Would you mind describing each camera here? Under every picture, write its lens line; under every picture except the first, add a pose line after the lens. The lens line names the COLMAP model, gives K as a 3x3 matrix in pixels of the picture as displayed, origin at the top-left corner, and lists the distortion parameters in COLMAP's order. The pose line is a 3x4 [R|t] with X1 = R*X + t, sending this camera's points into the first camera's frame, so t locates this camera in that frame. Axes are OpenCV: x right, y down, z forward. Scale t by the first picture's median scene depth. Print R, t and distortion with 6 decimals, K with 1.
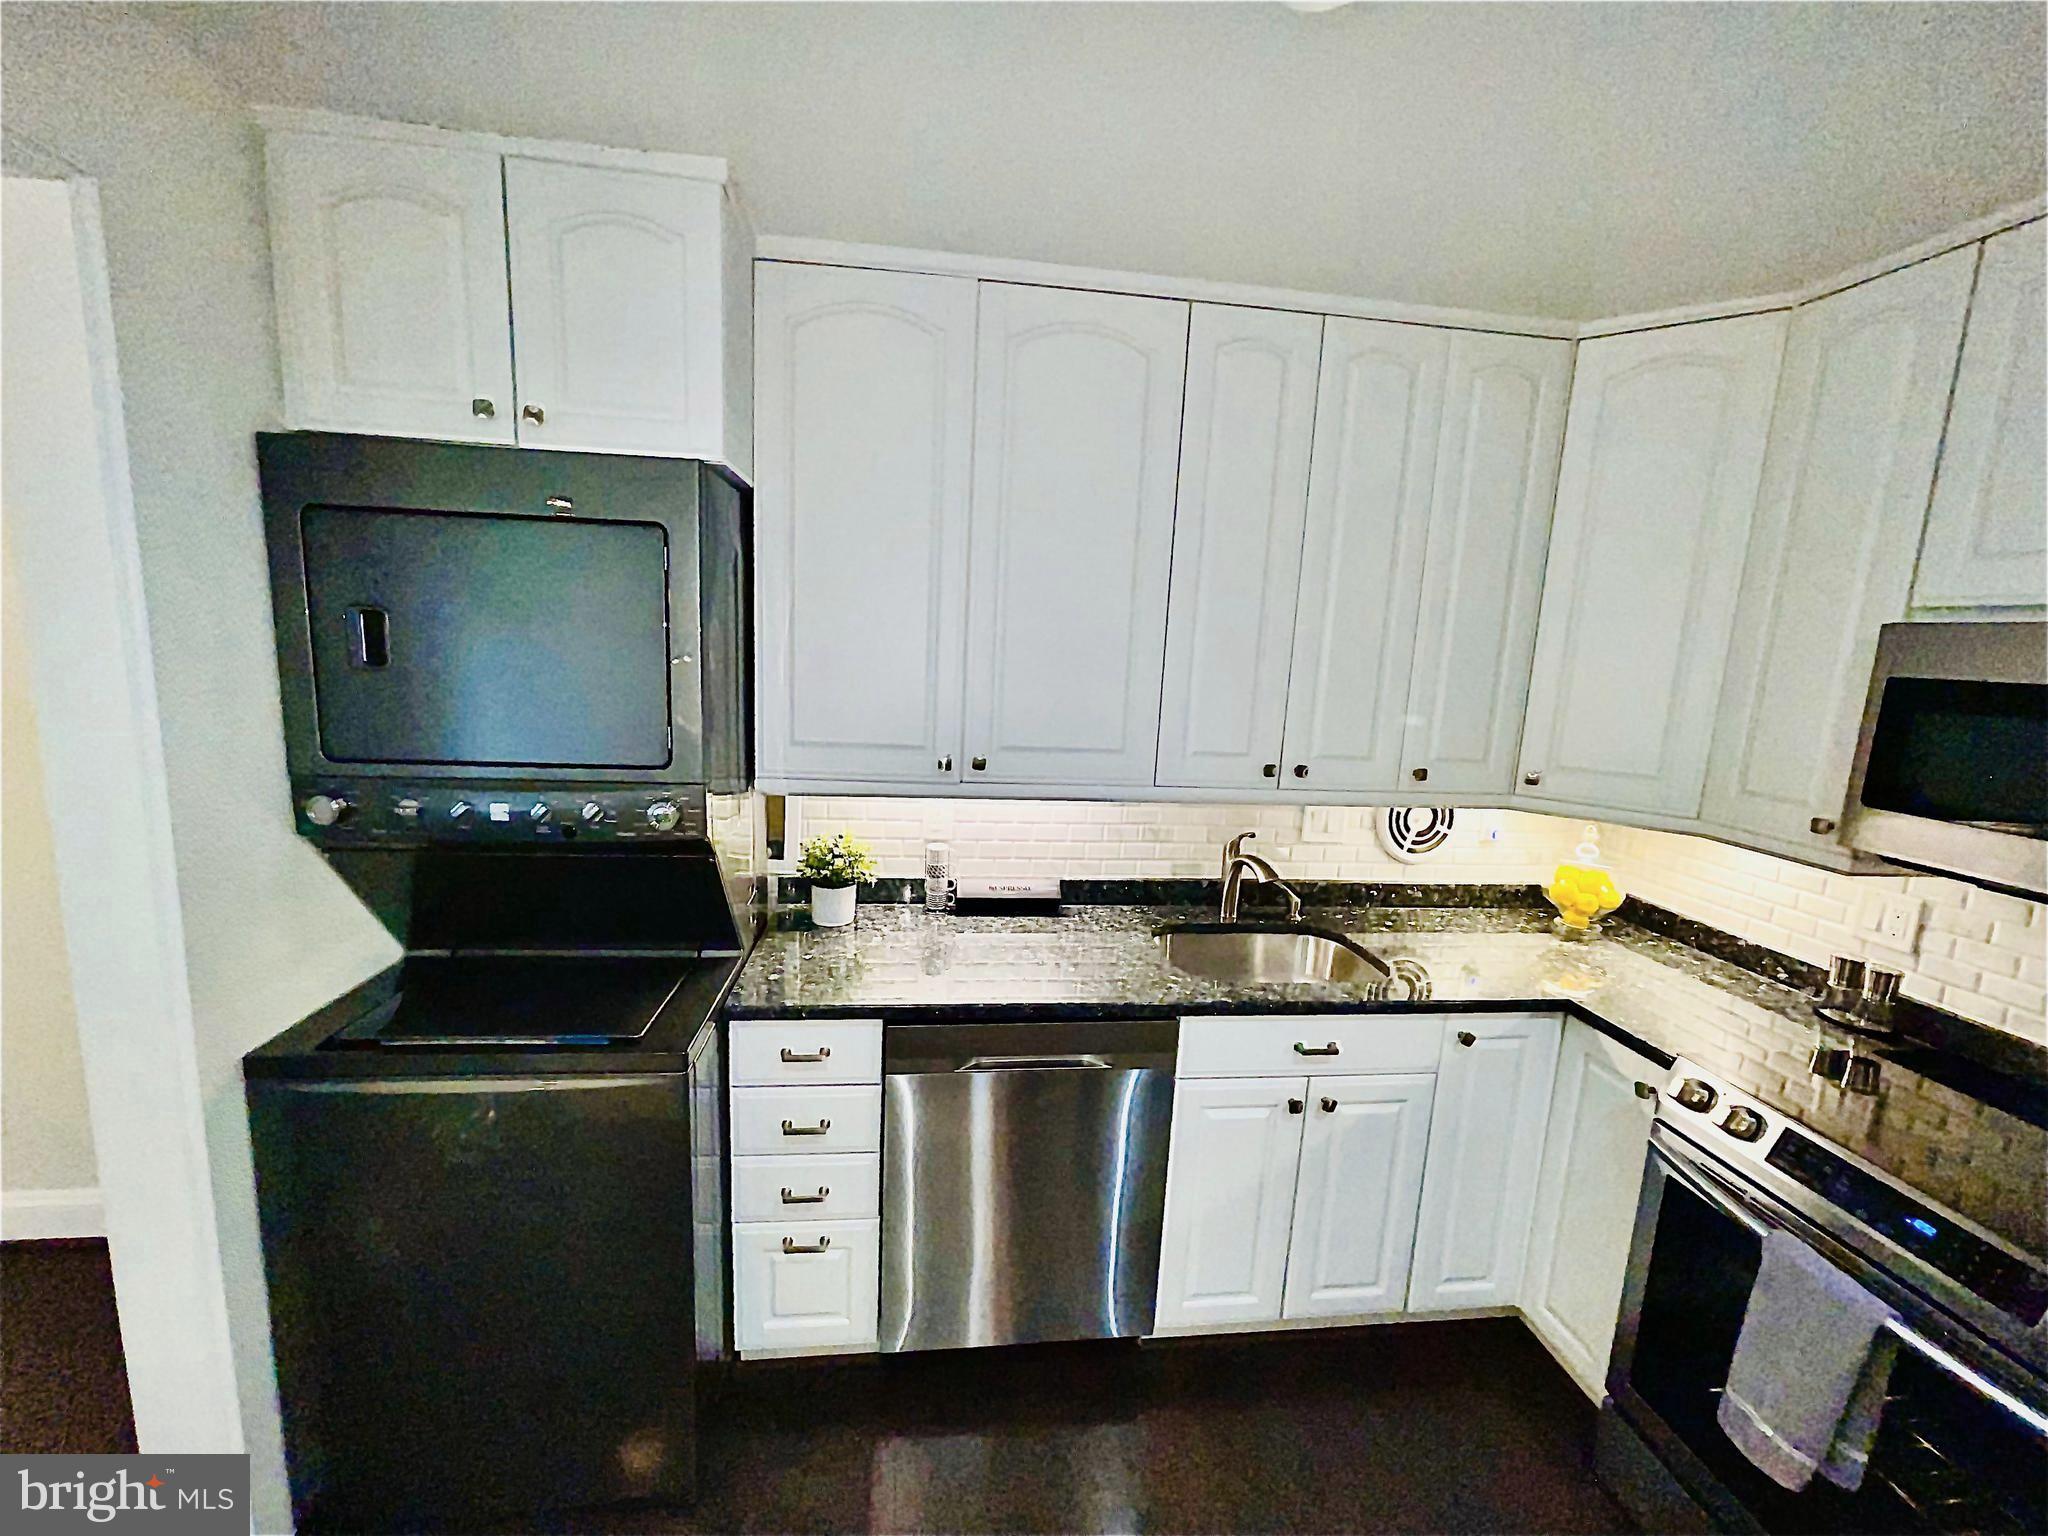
lens RADIAL K [[825.3, 0, 1024.0], [0, 825.3, 768.0], [0, 0, 1]] dist [0.008966, 0.000294]
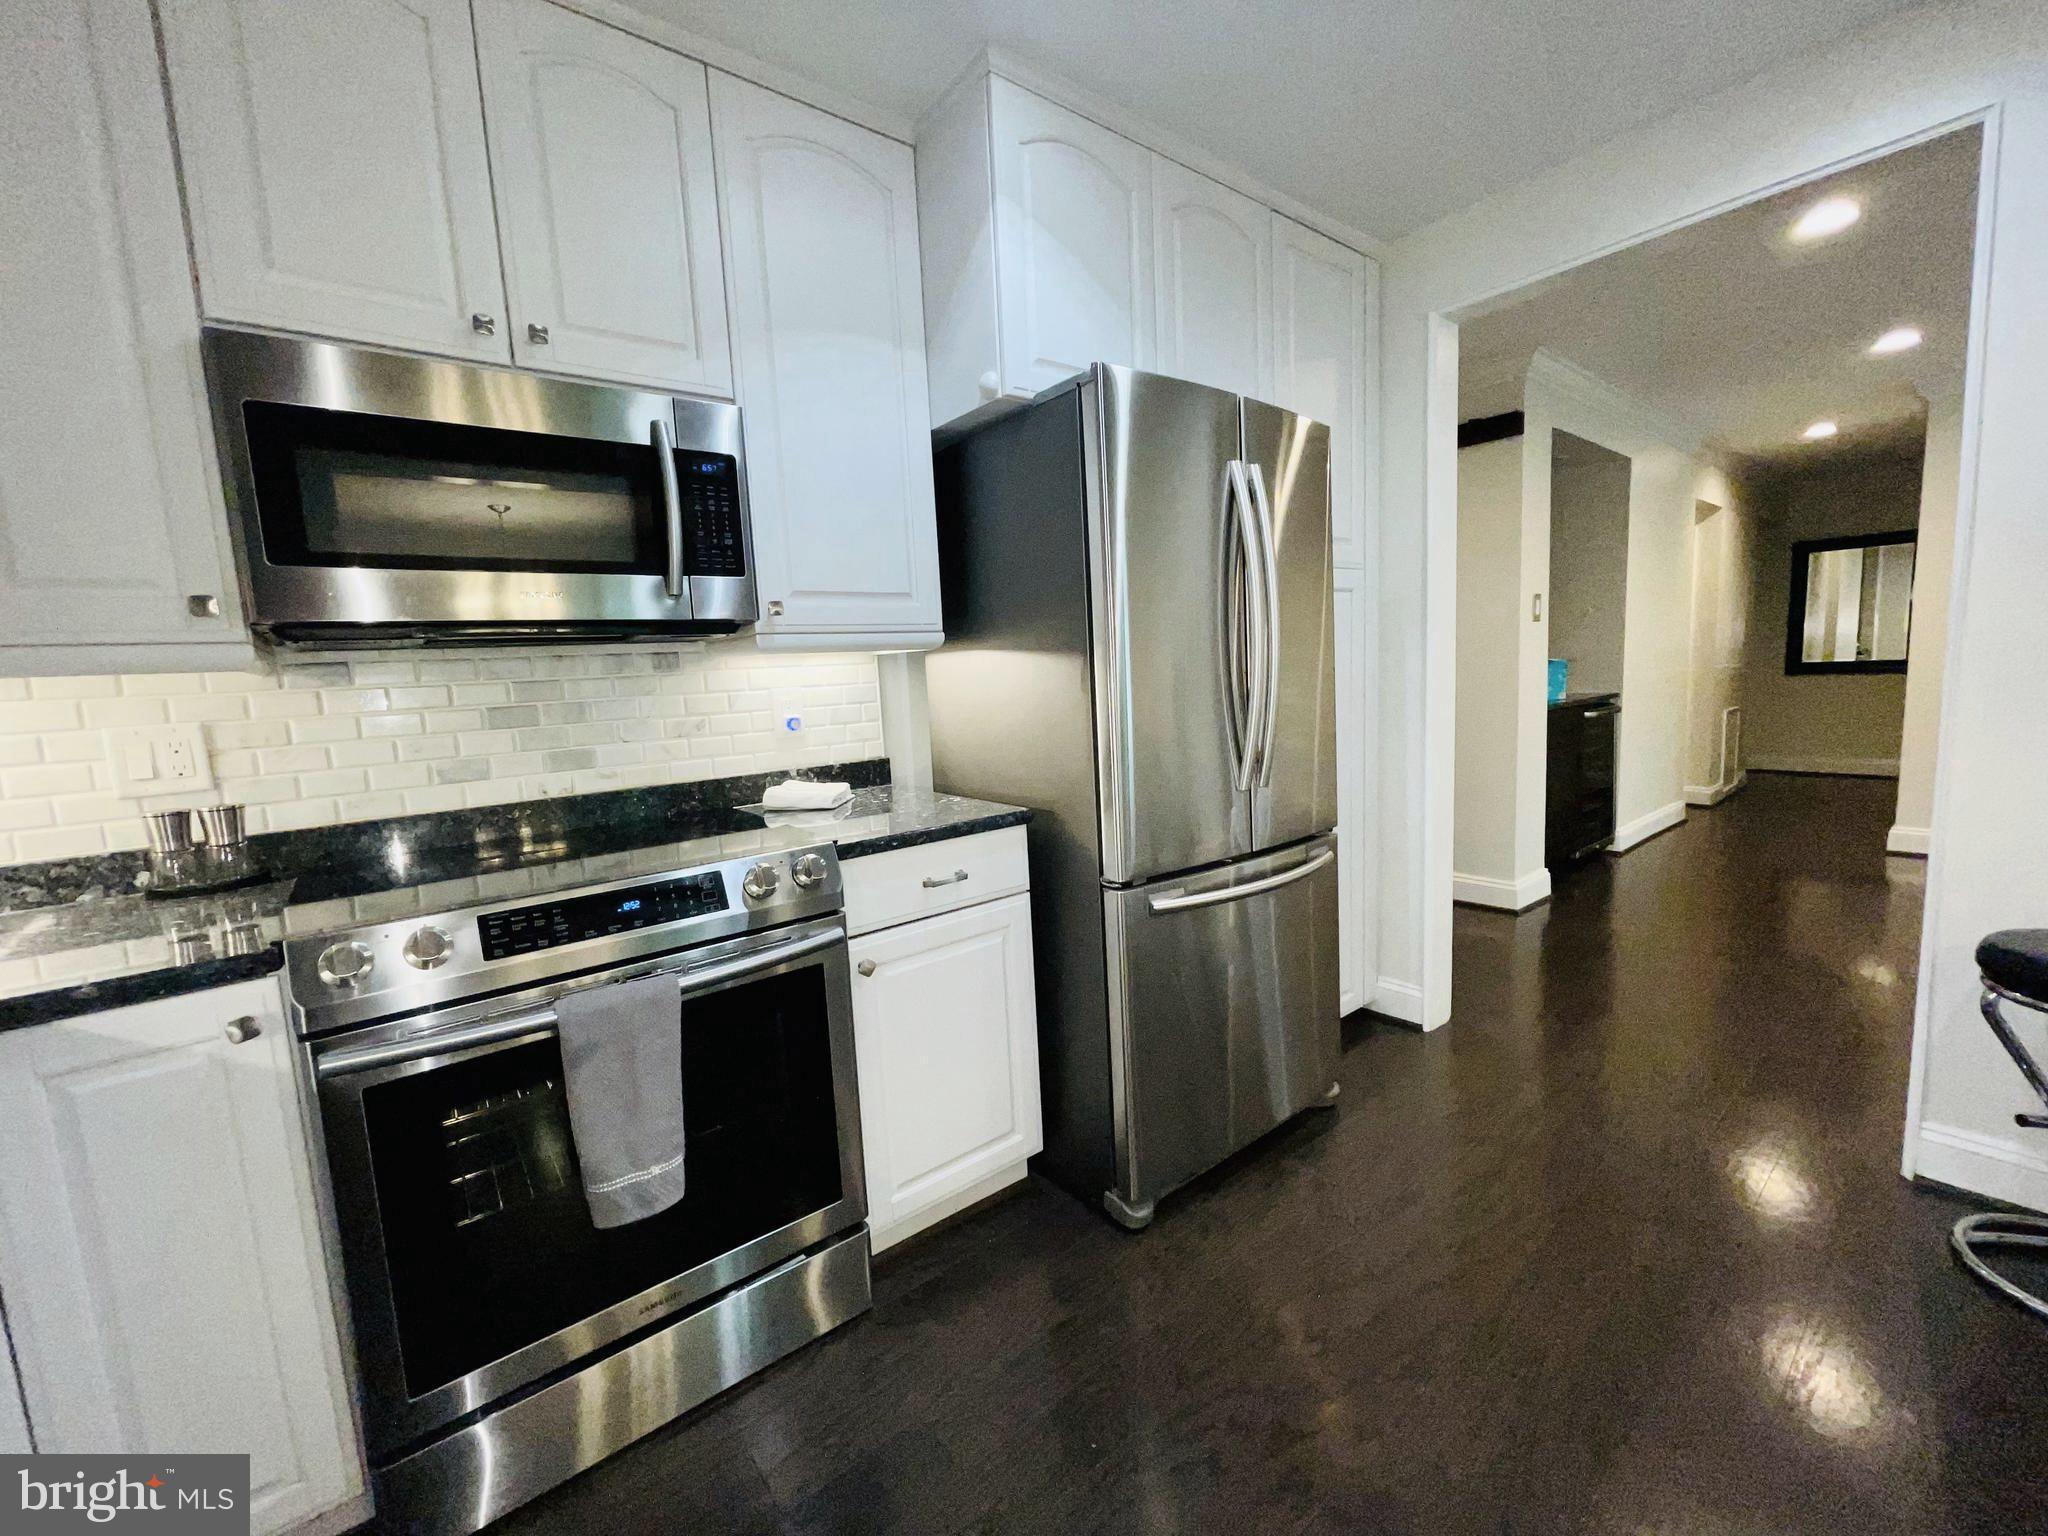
lens RADIAL K [[825.3, 0, 1024.0], [0, 825.3, 768.0], [0, 0, 1]] dist [0.008966, 0.000294]
pose [[-0.518995, -0.121403, 0.846112, -0.065828], [0.163670, 0.957433, 0.237769, 0.144470], [-0.838962, 0.261884, -0.477033, 0.744659]]
